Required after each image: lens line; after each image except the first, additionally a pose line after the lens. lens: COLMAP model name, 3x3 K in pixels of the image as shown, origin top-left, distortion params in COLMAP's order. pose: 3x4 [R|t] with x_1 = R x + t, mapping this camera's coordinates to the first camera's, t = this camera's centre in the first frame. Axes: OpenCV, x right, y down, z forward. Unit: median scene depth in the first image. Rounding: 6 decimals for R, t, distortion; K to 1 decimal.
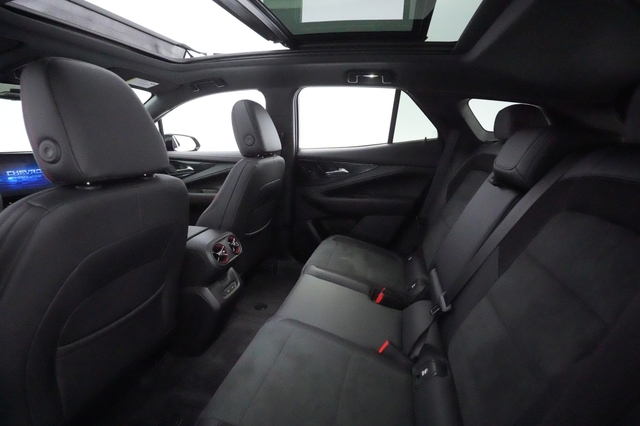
lens RADIAL K [[323.0, 0, 319.1], [0, 323.0, 215.5], [0, 0, 1]] dist [-0.015104, 0.000082]
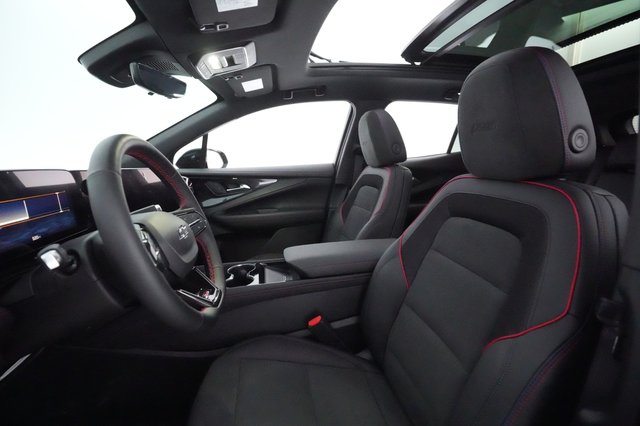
lens RADIAL K [[323.0, 0, 318.2], [0, 323.0, 210.6], [0, 0, 1]] dist [-0.015104, 0.000082]
pose [[0.937282, -0.080522, 0.339145, -0.509801], [0.100633, 0.994032, -0.042108, -0.025183], [-0.333730, 0.073596, 0.939791, 0.117384]]
